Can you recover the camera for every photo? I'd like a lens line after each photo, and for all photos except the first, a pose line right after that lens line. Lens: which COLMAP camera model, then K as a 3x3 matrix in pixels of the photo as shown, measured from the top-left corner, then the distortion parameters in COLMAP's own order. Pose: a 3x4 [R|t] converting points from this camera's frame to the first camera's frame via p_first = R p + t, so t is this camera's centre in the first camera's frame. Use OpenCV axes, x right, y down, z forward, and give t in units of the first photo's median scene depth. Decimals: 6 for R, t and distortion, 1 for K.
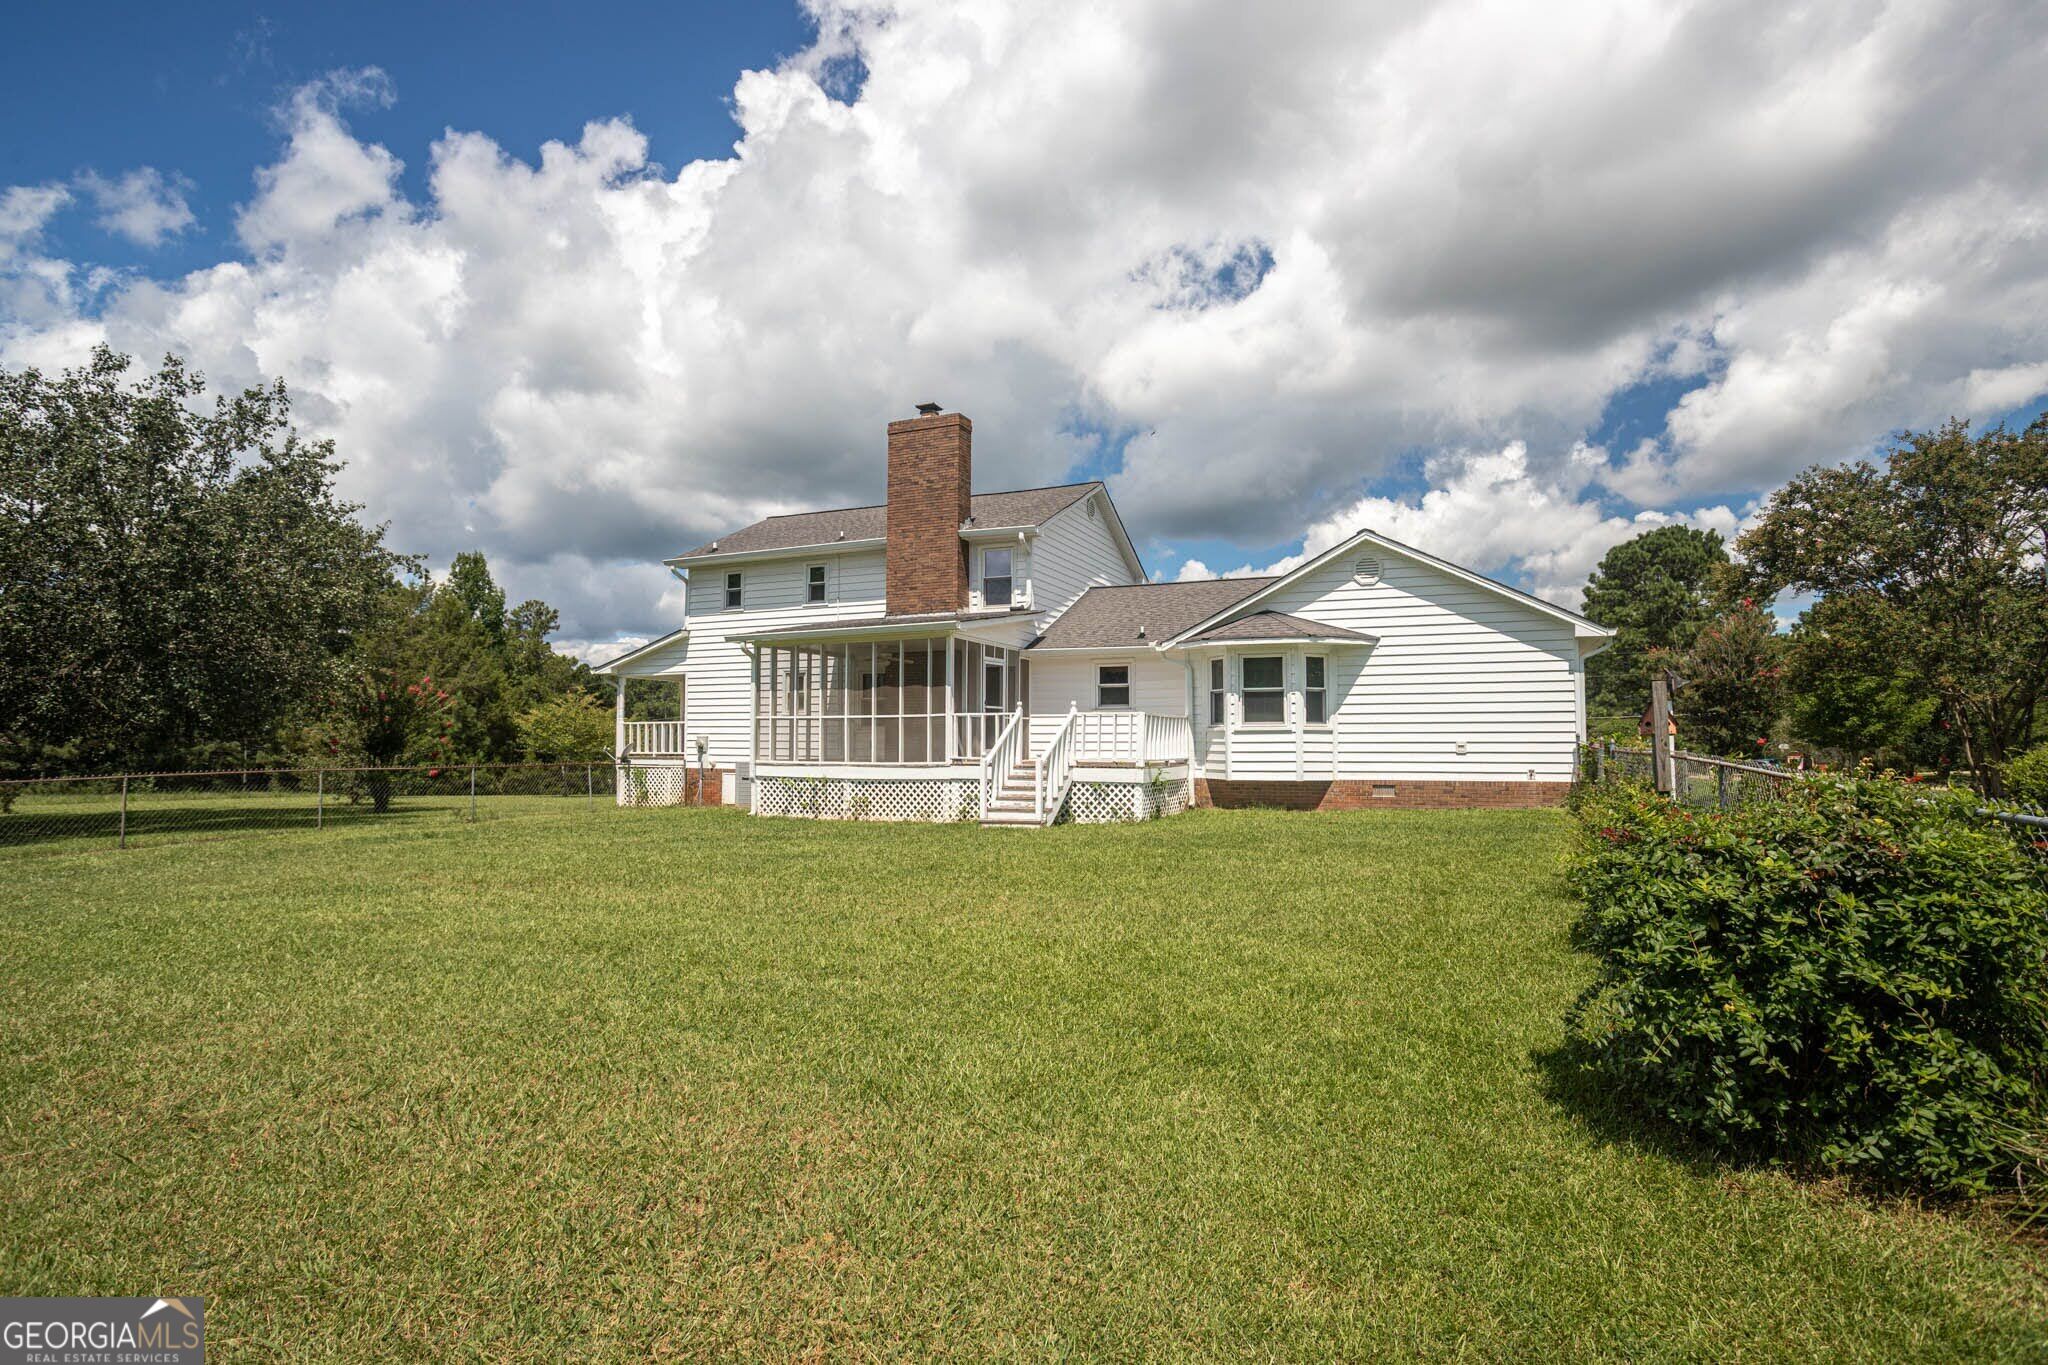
lens RADIAL K [[1038.5, 0, 1033.9], [0, 1038.5, 675.2], [0, 0, 1]] dist [-0.069259, 0.025711]
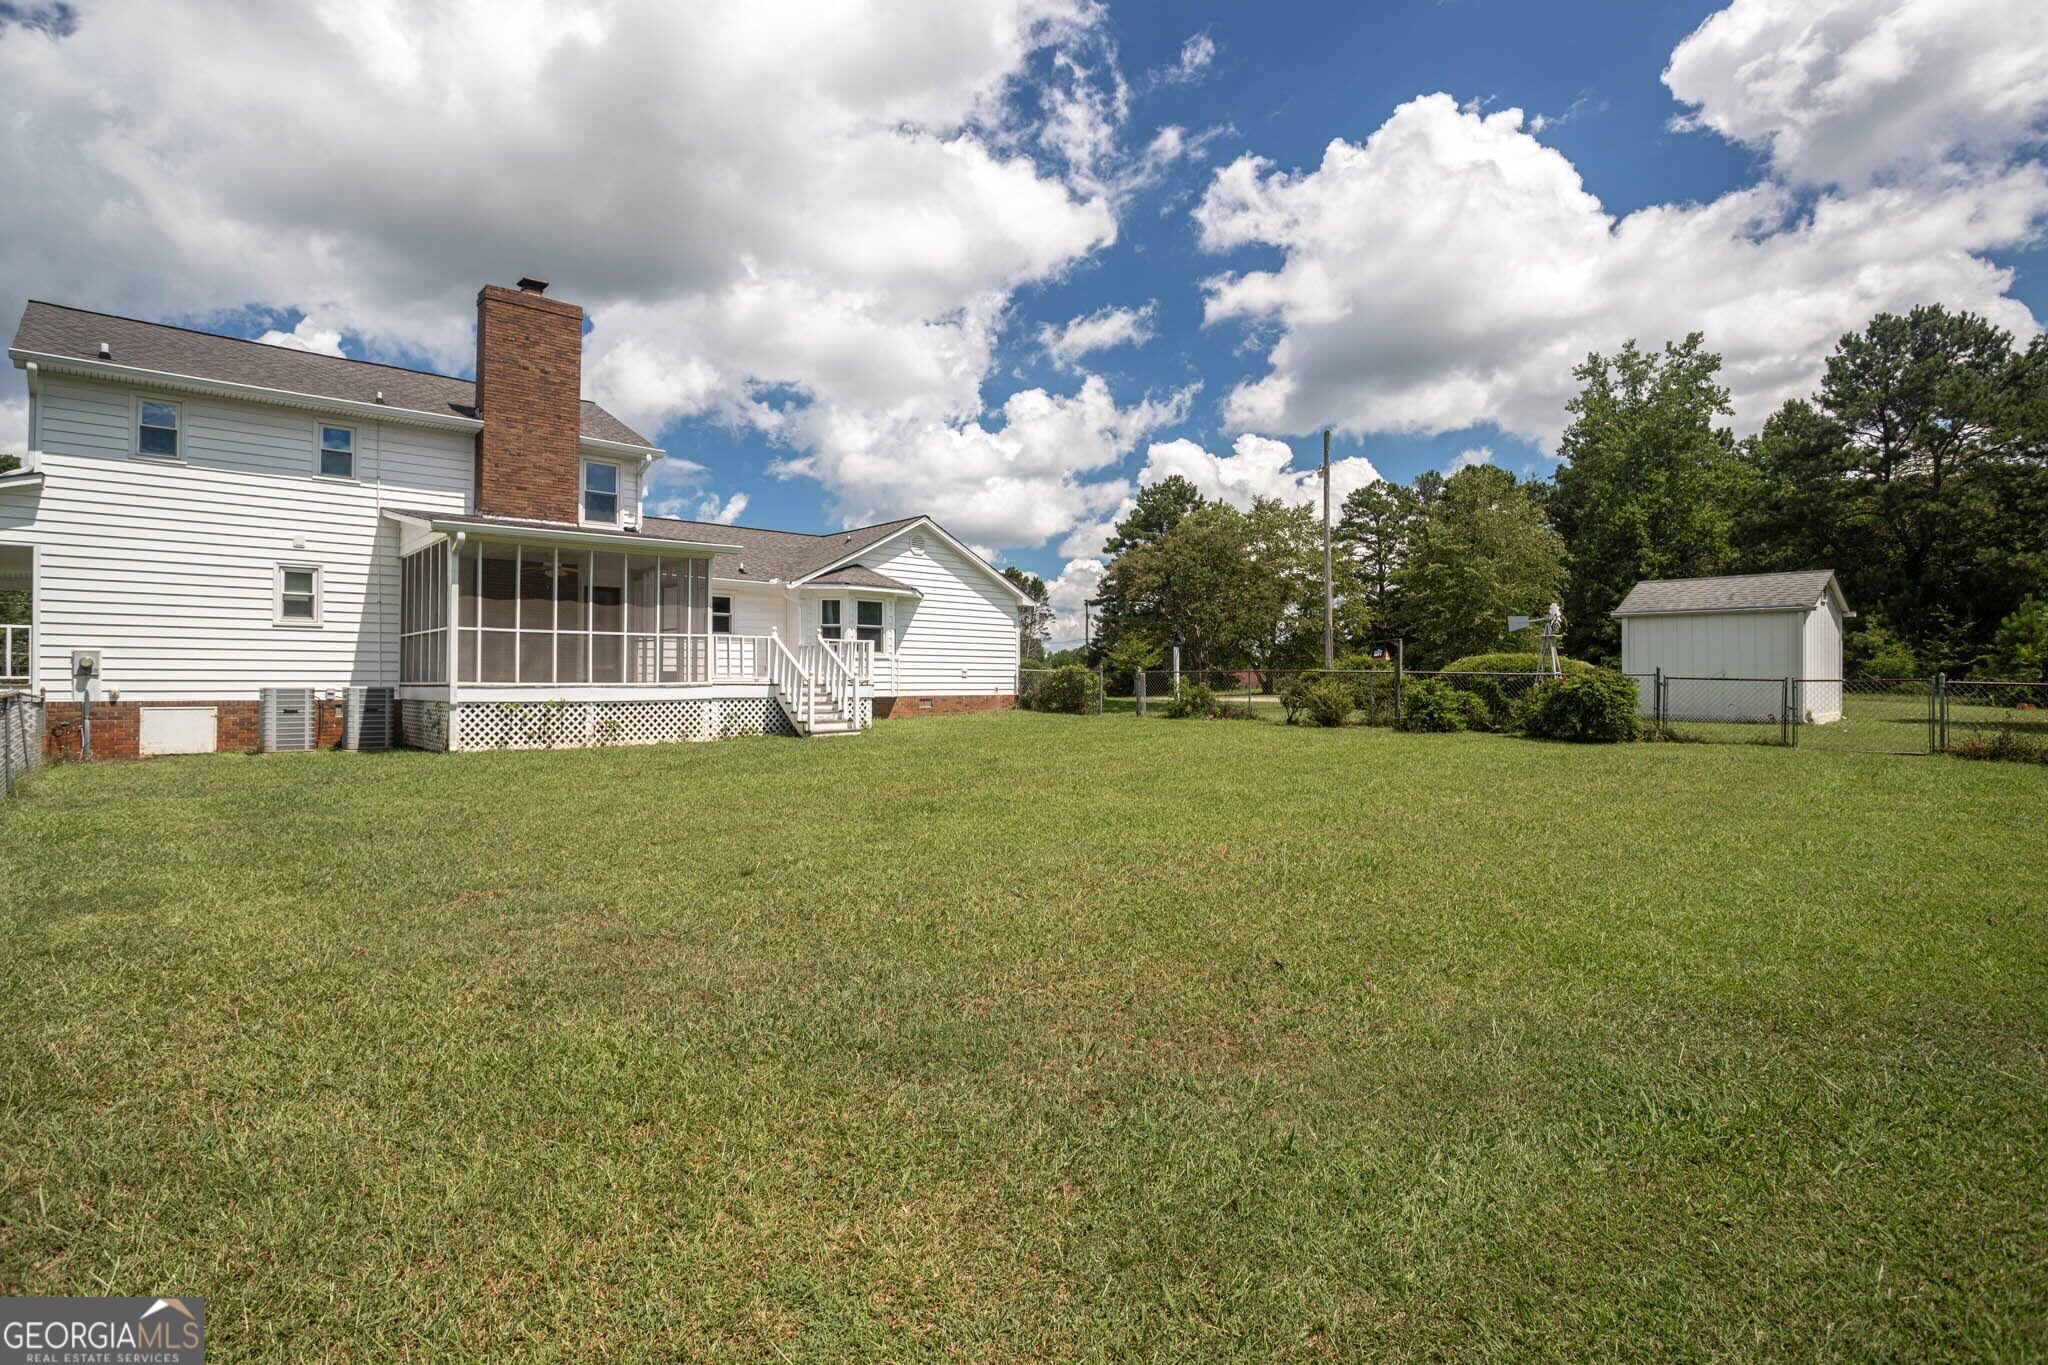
lens RADIAL K [[1038.5, 0, 1033.9], [0, 1038.5, 675.2], [0, 0, 1]] dist [-0.069259, 0.025711]
pose [[0.377150, 0.007772, 0.926119, -0.835779], [-0.057094, 0.998258, 0.014874, 0.040314], [-0.924391, -0.058486, 0.376937, 0.296963]]
